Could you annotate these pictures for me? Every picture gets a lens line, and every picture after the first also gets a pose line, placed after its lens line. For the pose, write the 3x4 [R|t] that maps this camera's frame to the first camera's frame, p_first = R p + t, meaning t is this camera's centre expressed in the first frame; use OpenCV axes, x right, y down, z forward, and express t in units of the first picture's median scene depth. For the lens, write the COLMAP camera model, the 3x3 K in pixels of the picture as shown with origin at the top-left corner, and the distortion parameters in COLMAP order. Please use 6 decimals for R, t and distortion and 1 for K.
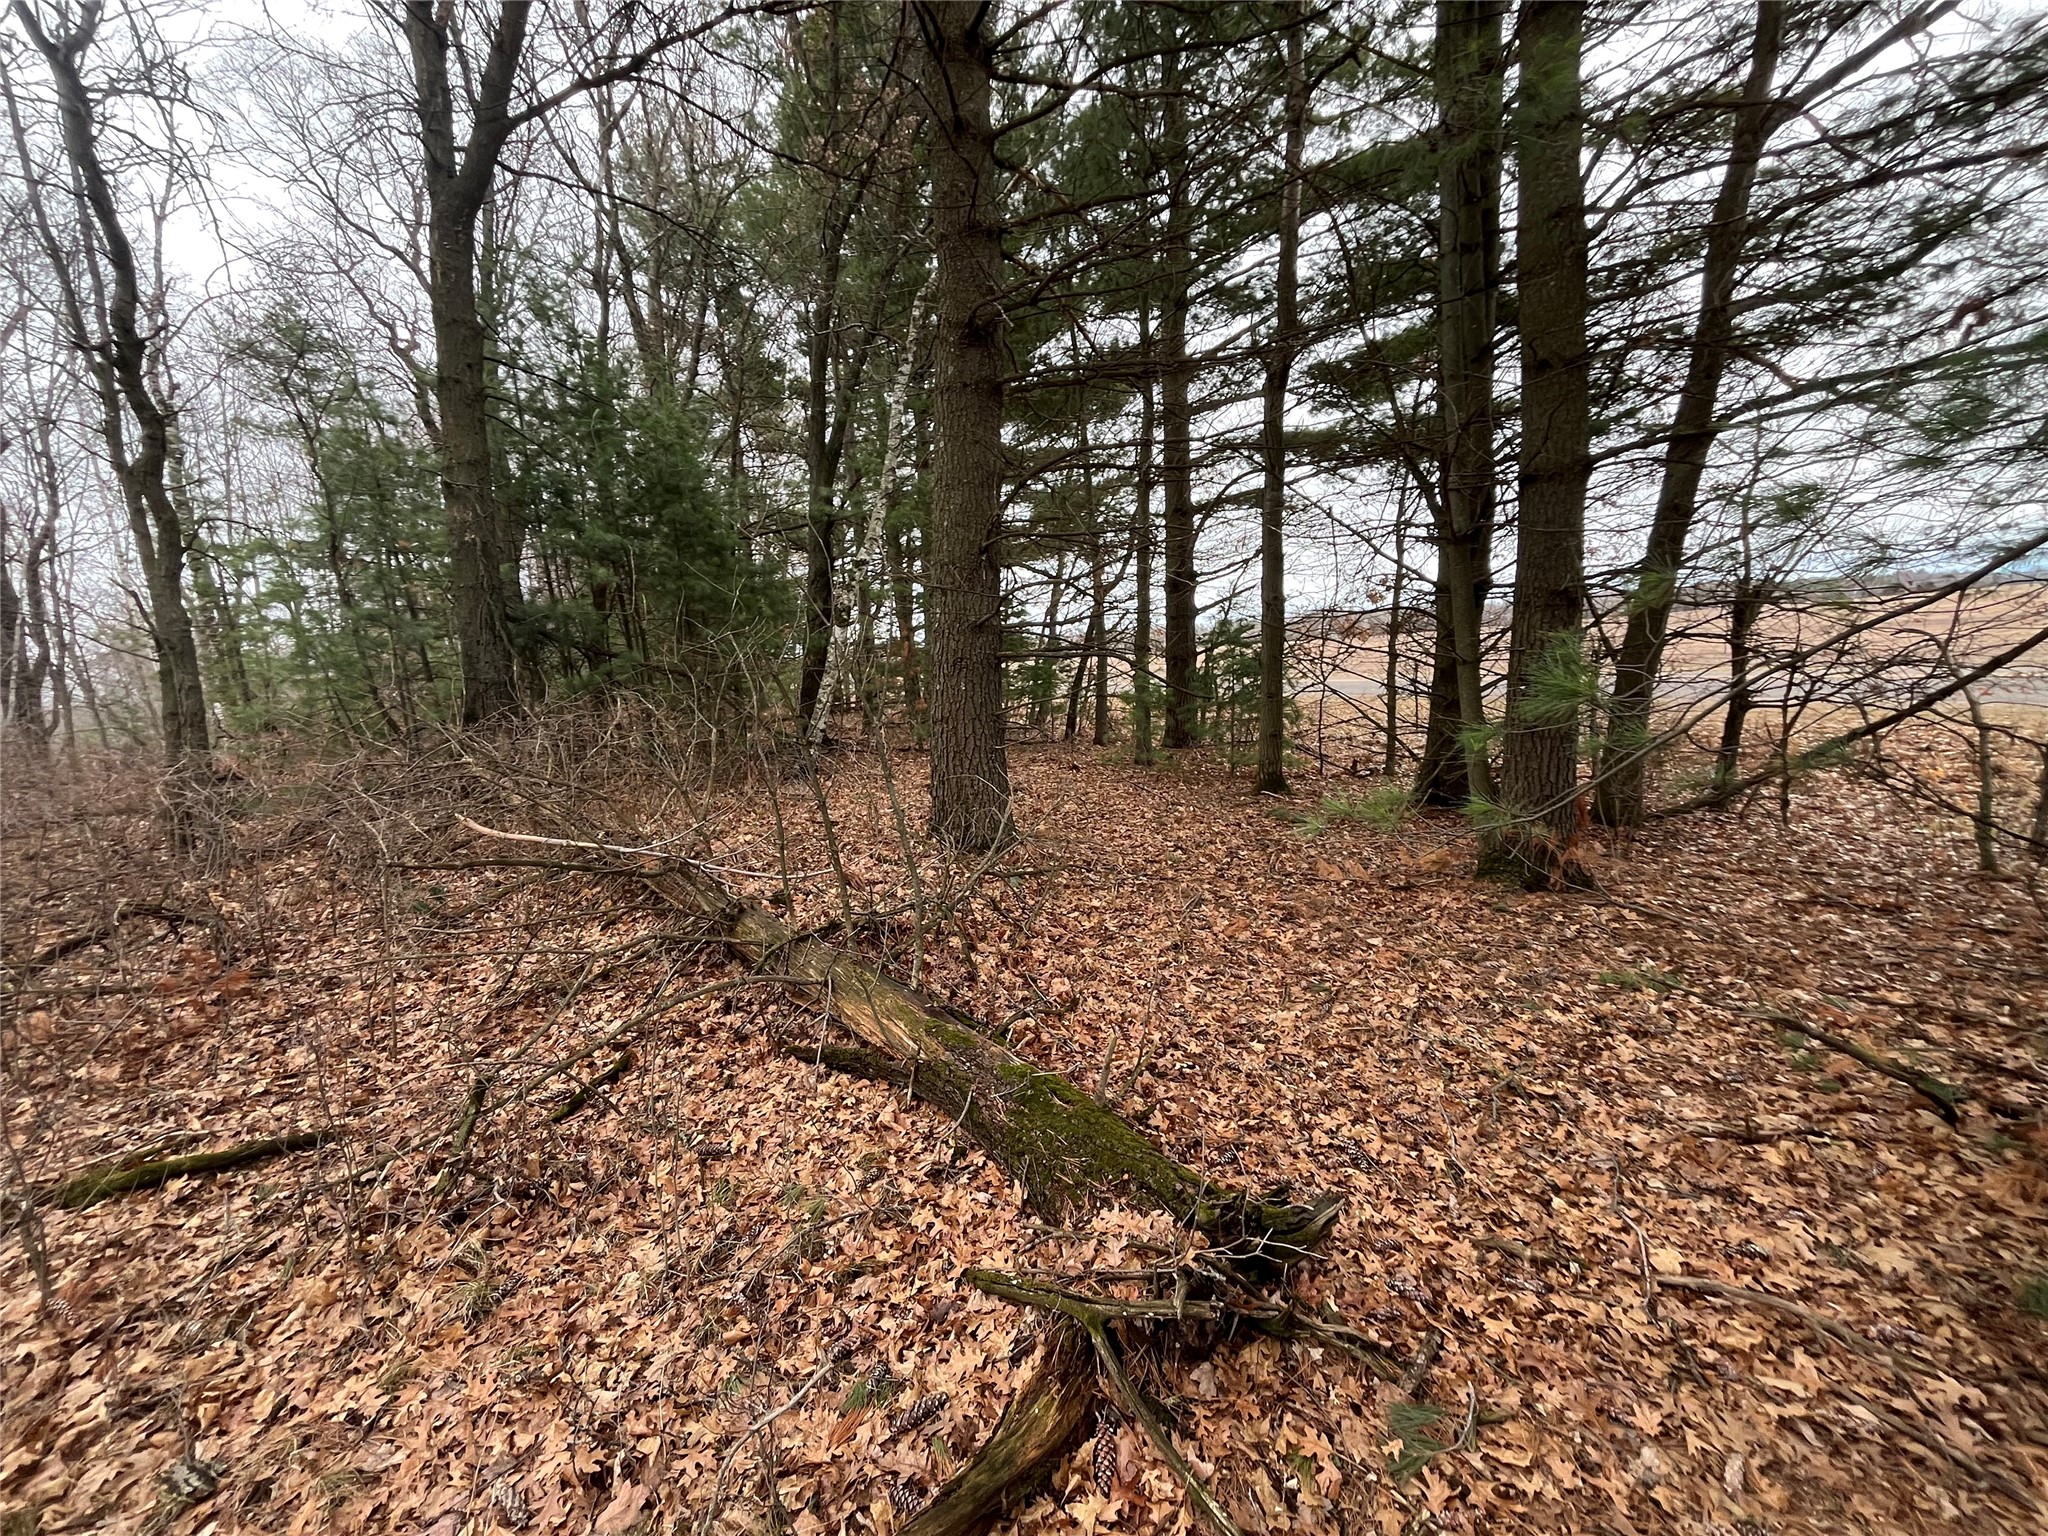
lens RADIAL K [[816.4, 0, 1022.5], [0, 816.4, 769.9], [0, 0, 1]] dist [-0.005627, -0.000263]
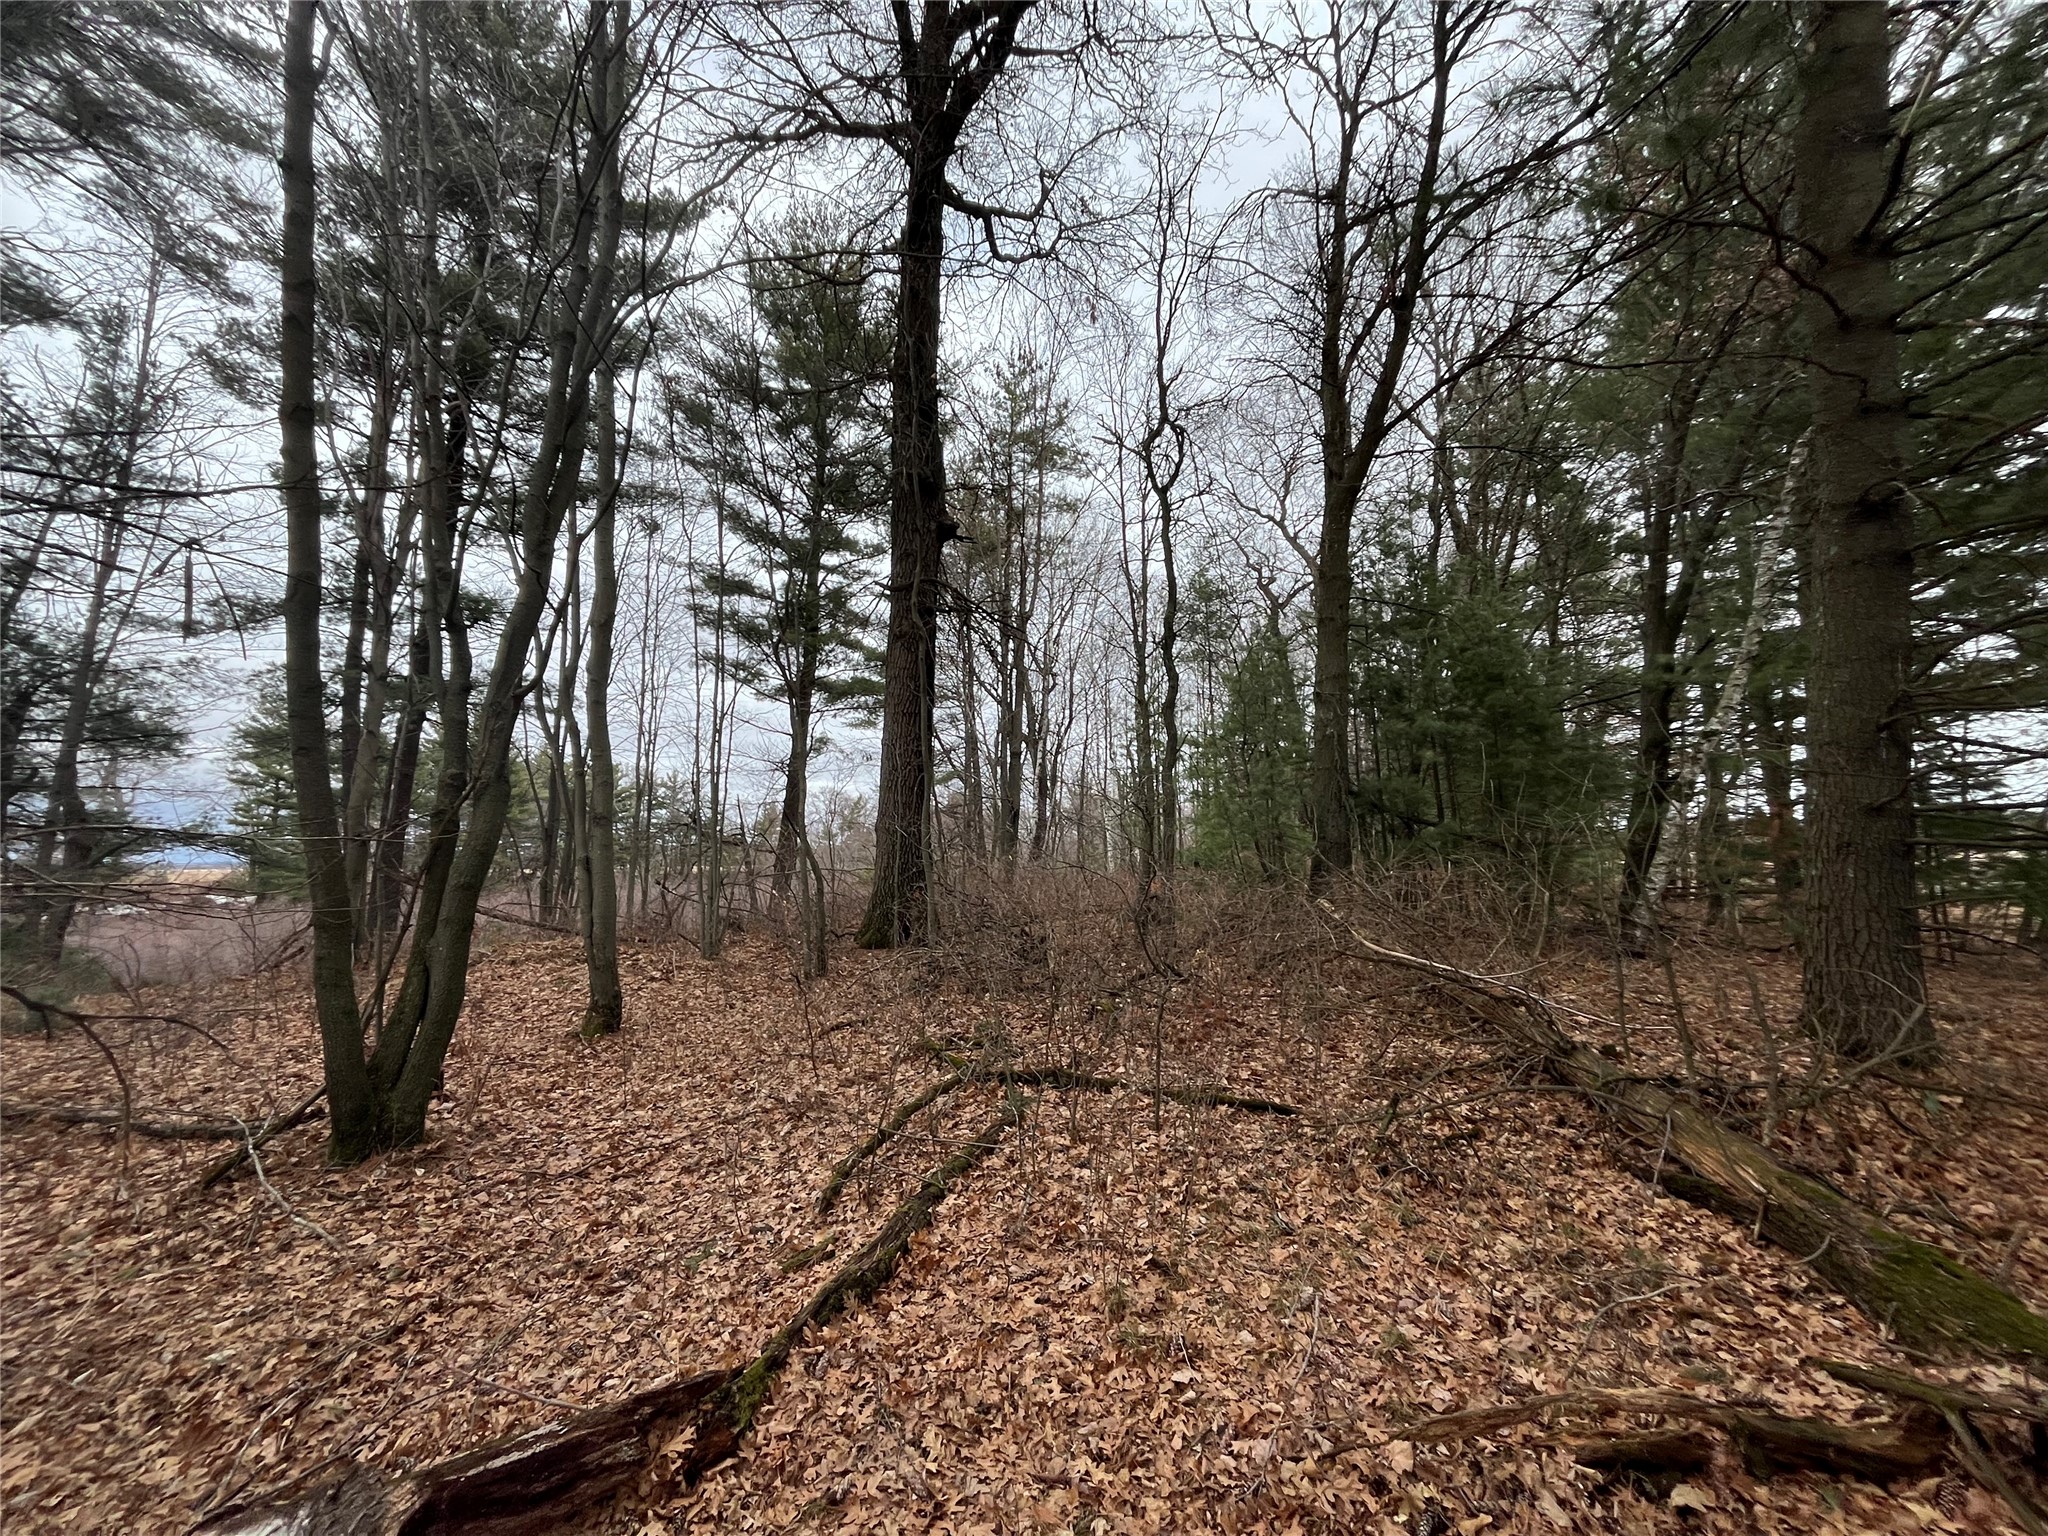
lens RADIAL K [[816.4, 0, 1023.4], [0, 816.4, 780.0], [0, 0, 1]] dist [-0.005627, -0.000263]
pose [[0.628793, -0.009885, -0.777510, 0.072055], [-0.138160, 0.982588, -0.124226, 0.051351], [0.765200, 0.185533, 0.616479, -0.411325]]
